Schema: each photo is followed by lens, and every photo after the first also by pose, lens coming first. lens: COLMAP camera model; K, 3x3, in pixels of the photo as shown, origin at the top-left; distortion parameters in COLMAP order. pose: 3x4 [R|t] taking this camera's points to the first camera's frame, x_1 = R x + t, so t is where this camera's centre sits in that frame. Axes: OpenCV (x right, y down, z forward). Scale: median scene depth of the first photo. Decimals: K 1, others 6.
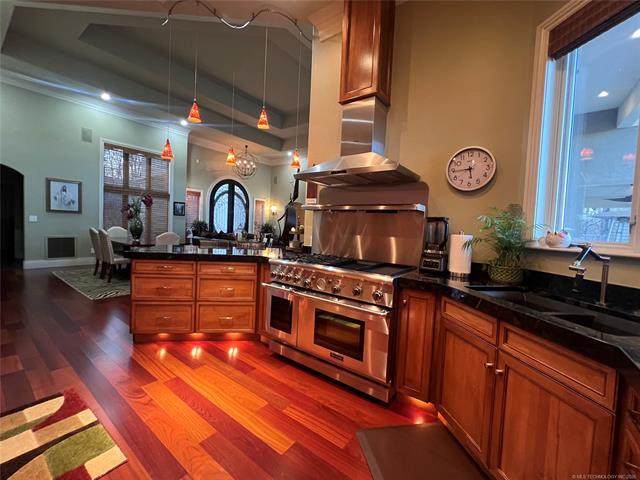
lens RADIAL K [[269.3, 0, 317.8], [0, 269.3, 237.8], [0, 0, 1]] dist [-0.004616, -0.000286]
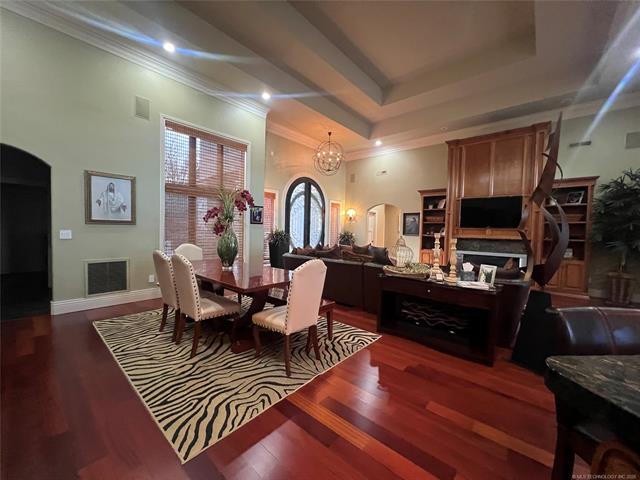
lens RADIAL K [[255.2, 0, 319.0], [0, 255.2, 238.3], [0, 0, 1]] dist [-0.007114, 0.000006]
pose [[0.997203, -0.019020, -0.072276, -0.378741], [0.018009, 0.999731, -0.014612, -0.038603], [0.072535, 0.013270, 0.997278, 0.400480]]
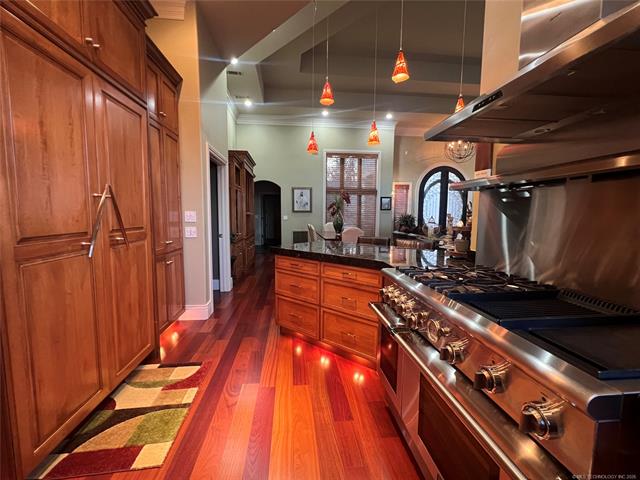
lens RADIAL K [[269.3, 0, 317.2], [0, 269.3, 237.8], [0, 0, 1]] dist [-0.004616, -0.000286]
pose [[0.679583, 0.024795, -0.733180, 0.073260], [-0.007019, 0.999603, 0.027300, -0.005907], [0.733565, -0.013407, 0.679487, 0.151486]]
